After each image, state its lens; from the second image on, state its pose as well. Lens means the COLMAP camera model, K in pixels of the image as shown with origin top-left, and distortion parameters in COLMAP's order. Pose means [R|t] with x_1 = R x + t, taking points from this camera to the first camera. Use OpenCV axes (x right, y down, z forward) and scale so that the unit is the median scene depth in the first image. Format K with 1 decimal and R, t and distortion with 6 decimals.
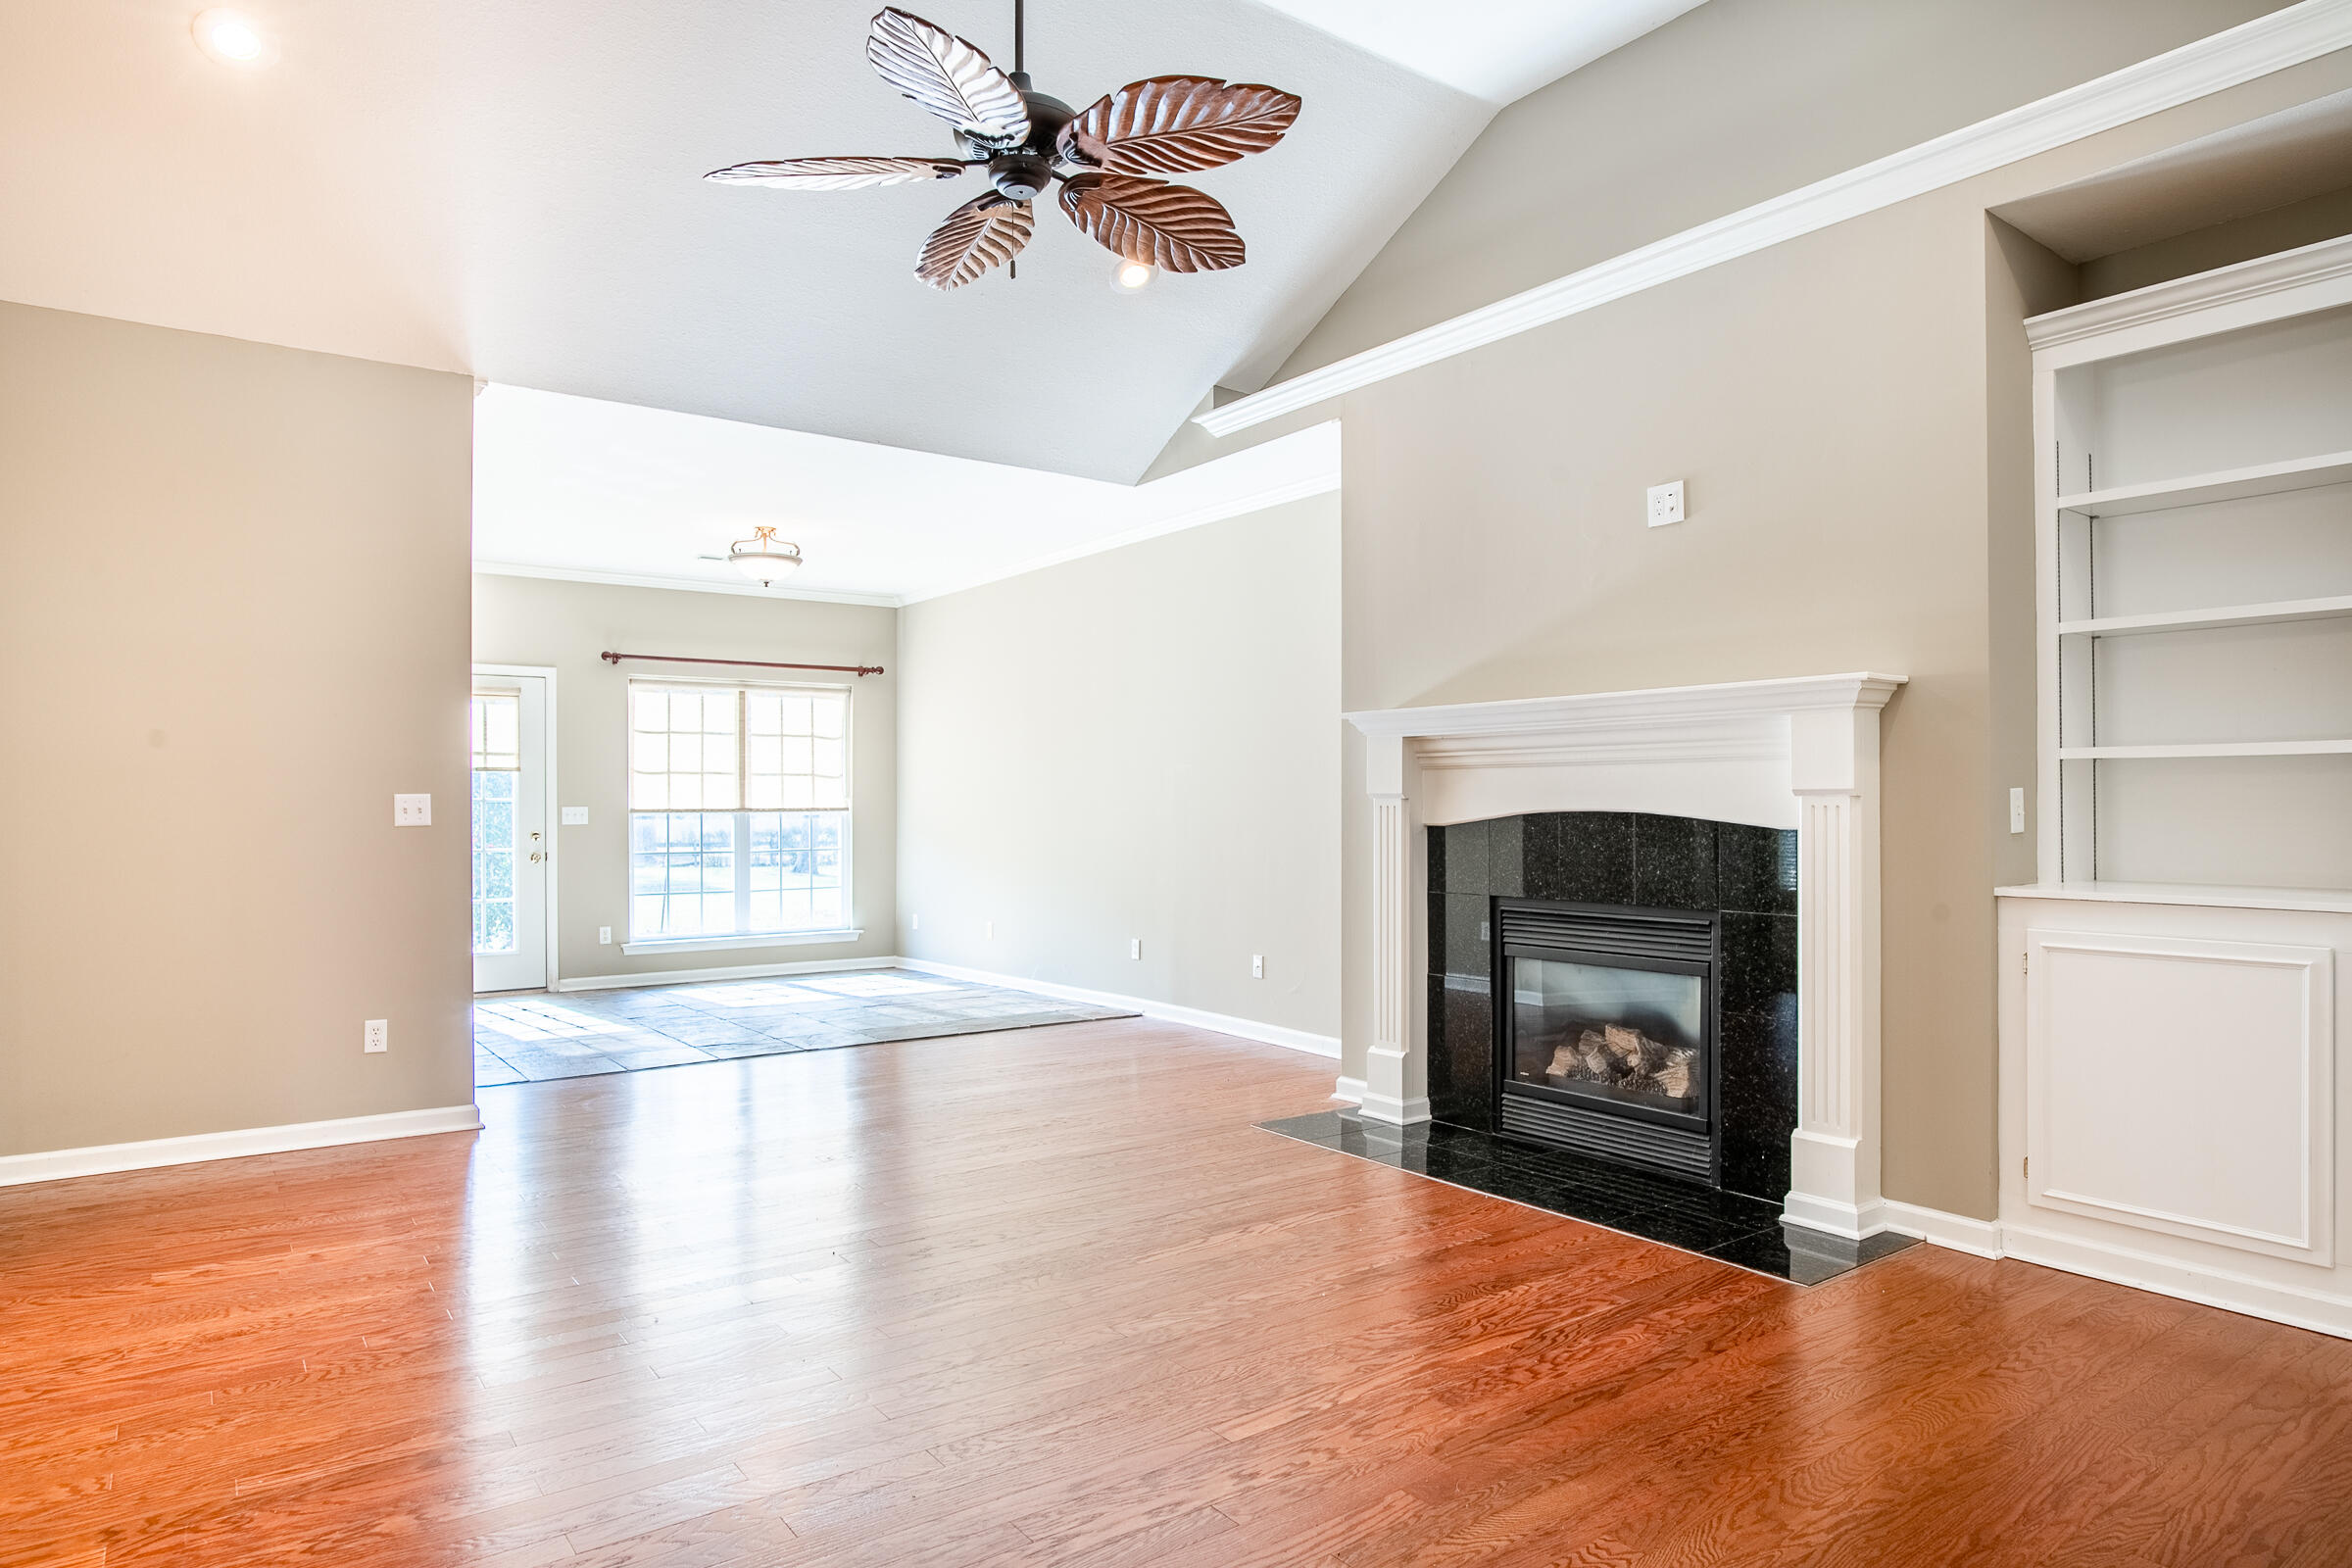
lens RADIAL K [[1382.7, 0, 1176.0], [0, 1382.7, 784.0], [0, 0, 1]] dist [-0.041510, 0.021669]
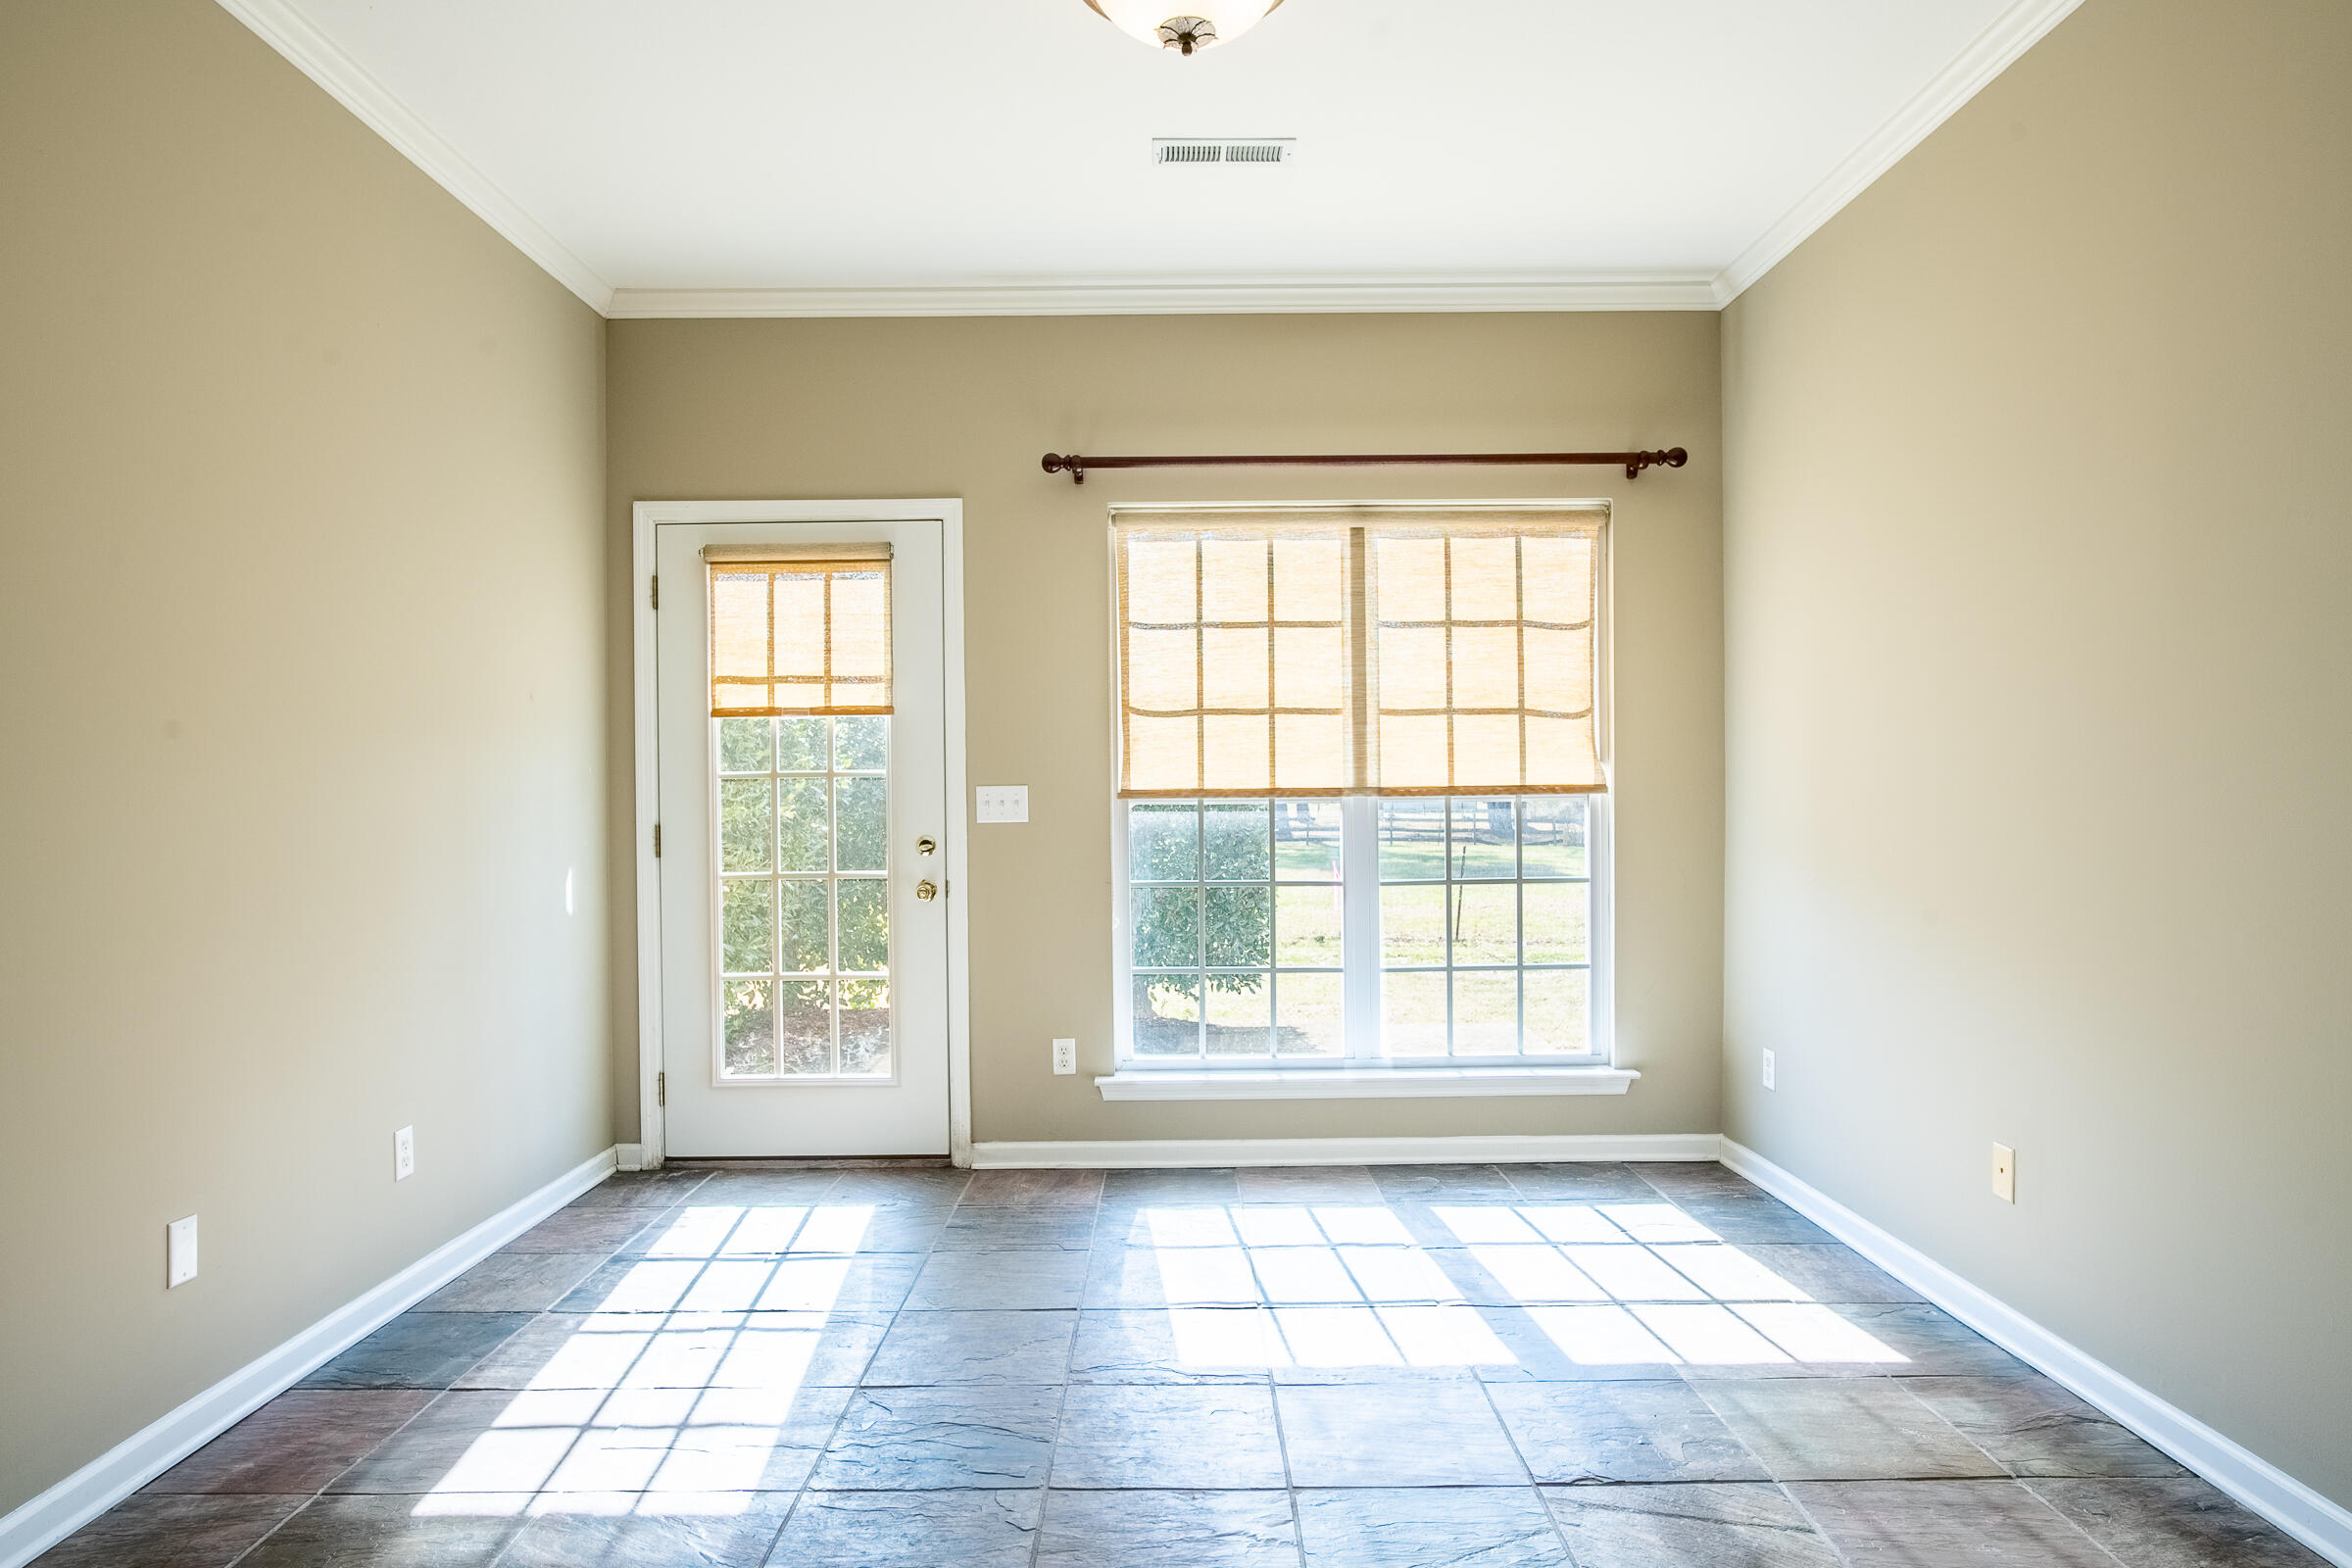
lens RADIAL K [[1382.7, 0, 1176.0], [0, 1382.7, 784.0], [0, 0, 1]] dist [-0.041510, 0.021669]
pose [[0.813269, -0.003151, -0.581880, -0.100468], [0.014009, 0.999802, 0.014166, 0.009275], [0.581720, -0.019673, 0.813151, 0.596326]]
